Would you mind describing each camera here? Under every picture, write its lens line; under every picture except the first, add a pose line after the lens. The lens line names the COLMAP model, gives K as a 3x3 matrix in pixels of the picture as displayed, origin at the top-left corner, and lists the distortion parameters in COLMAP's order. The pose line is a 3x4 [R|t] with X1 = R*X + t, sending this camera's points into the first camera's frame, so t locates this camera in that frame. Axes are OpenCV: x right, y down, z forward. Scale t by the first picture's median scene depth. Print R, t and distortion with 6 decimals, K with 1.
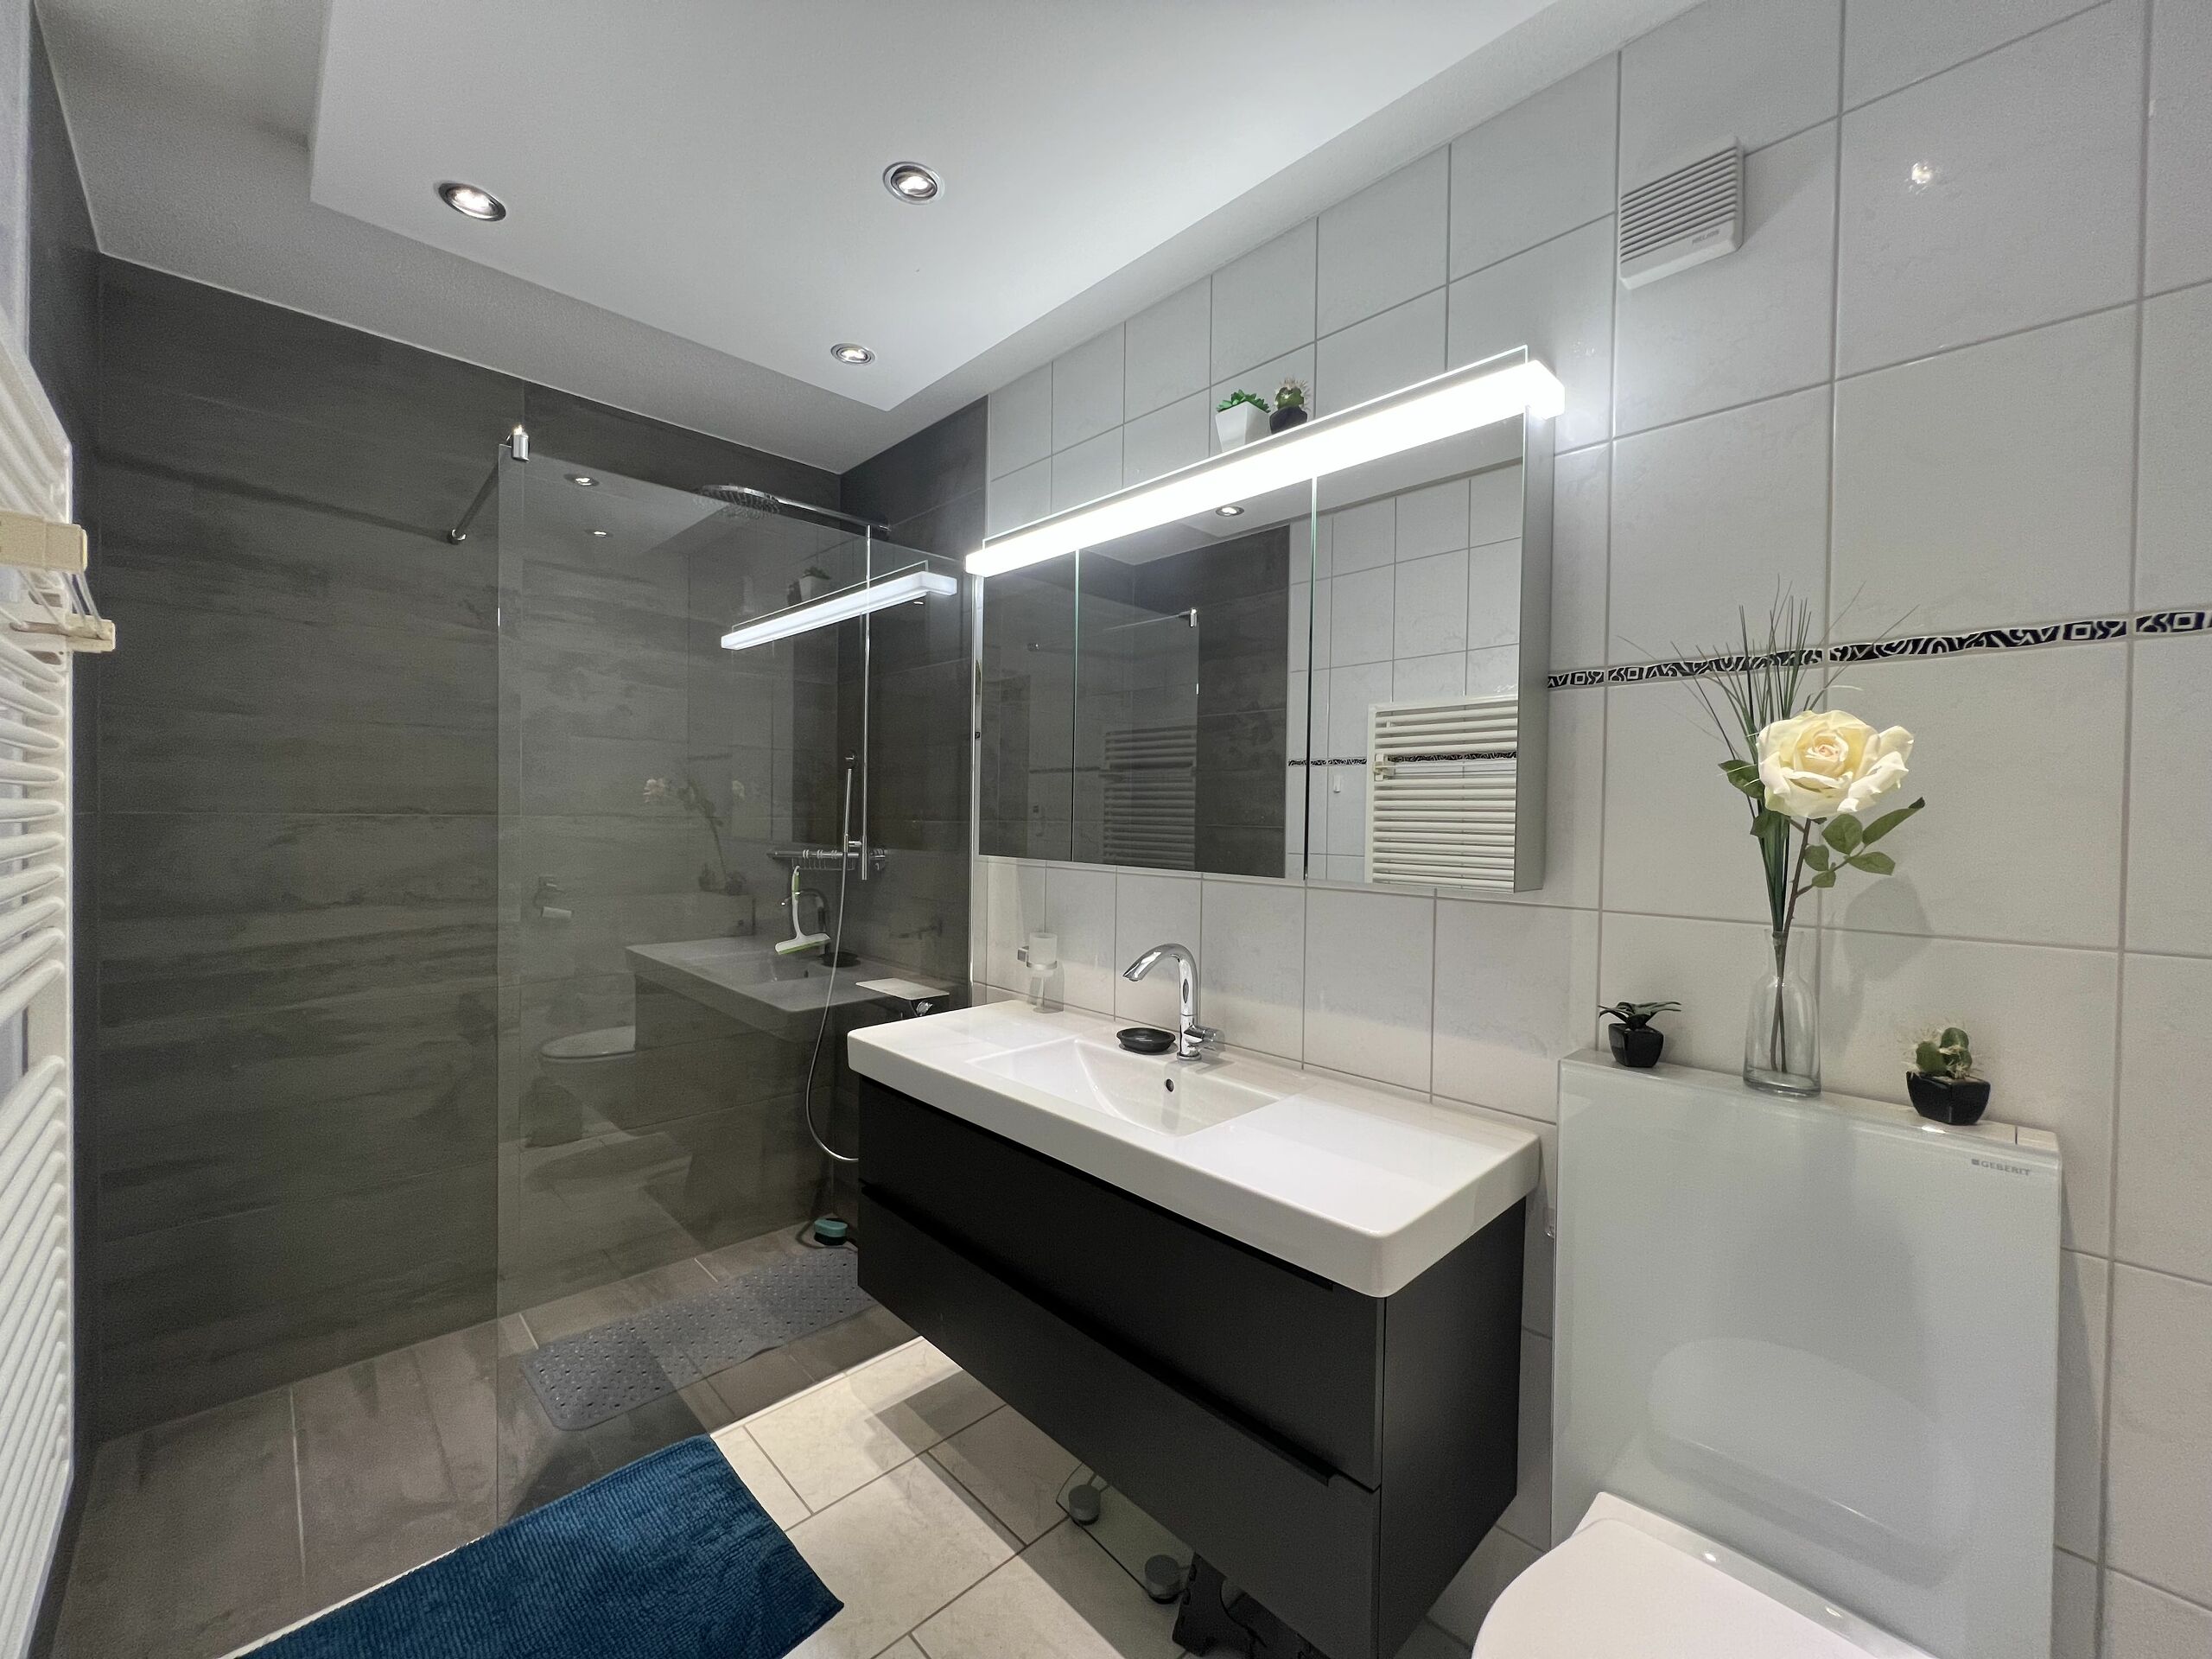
lens RADIAL K [[883.6, 0, 1100.7], [0, 883.6, 830.1], [0, 0, 1]] dist [-0.002694, 0.000121]
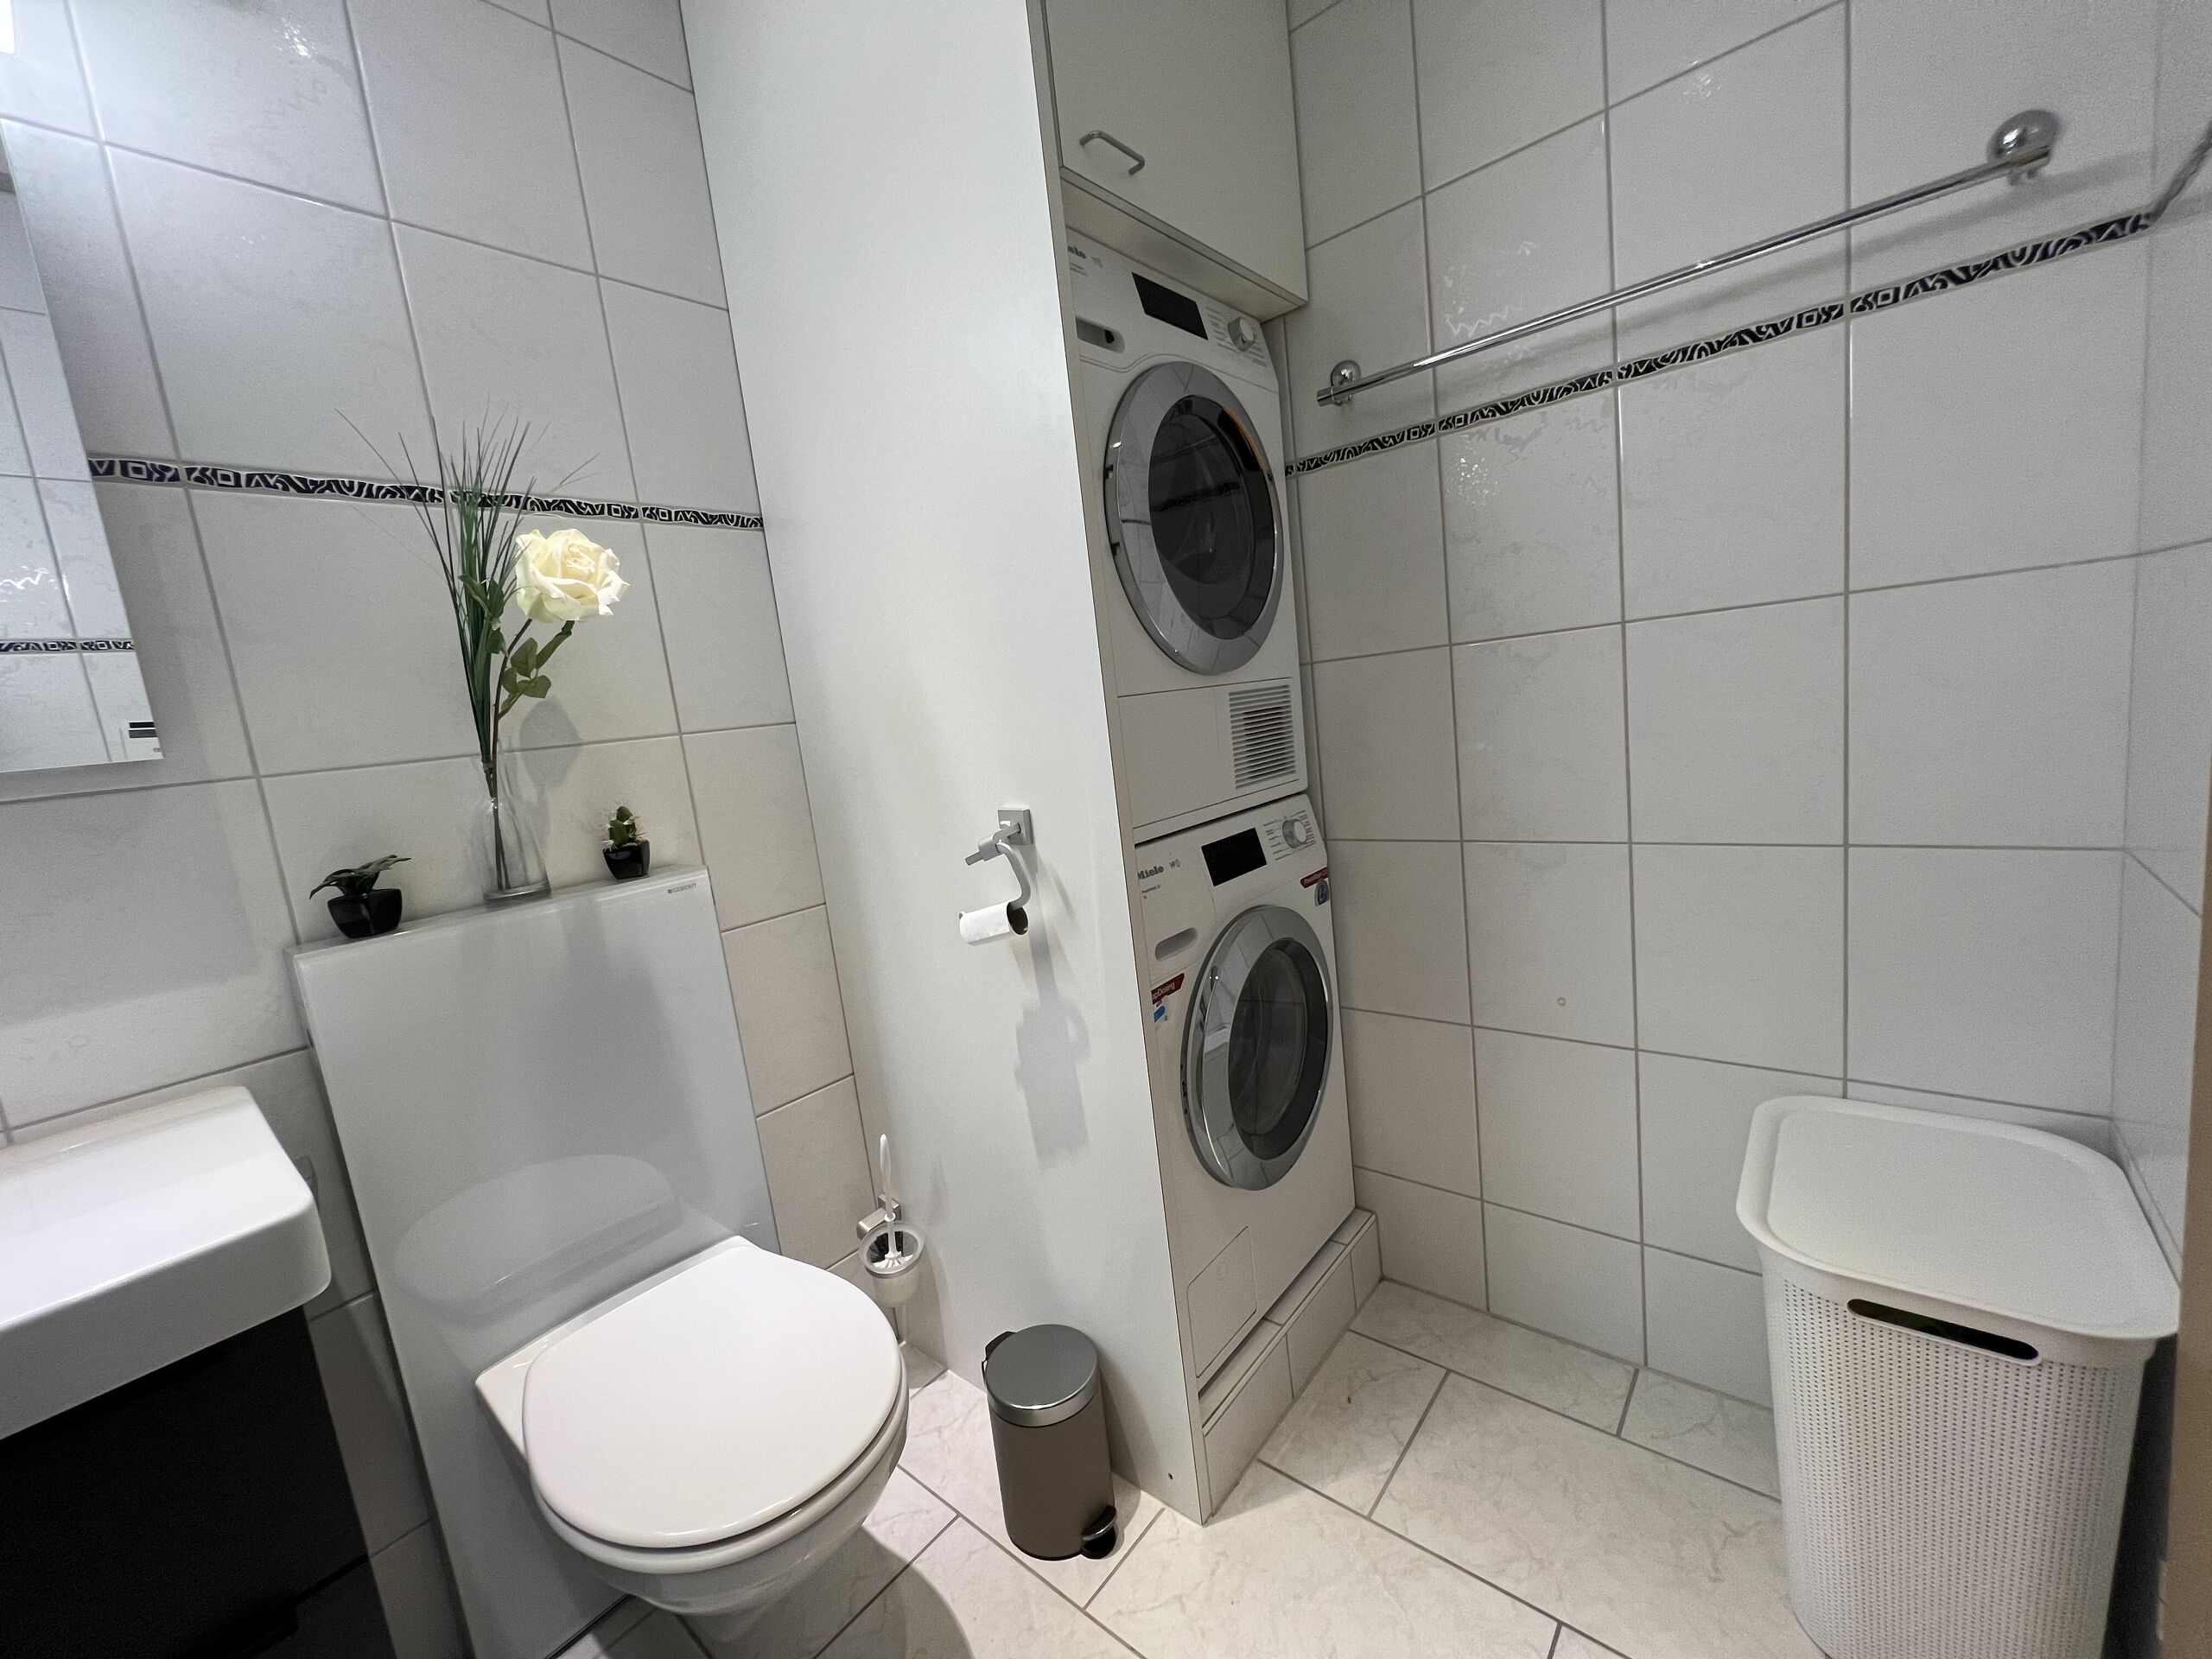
lens RADIAL K [[883.6, 0, 1101.9], [0, 883.6, 827.2], [0, 0, 1]] dist [-0.002694, 0.000121]
pose [[-0.099215, -0.140415, 0.985109, -0.368796], [0.128098, 0.979954, 0.152581, 0.135128], [-0.986786, 0.141329, -0.079239, 0.377082]]
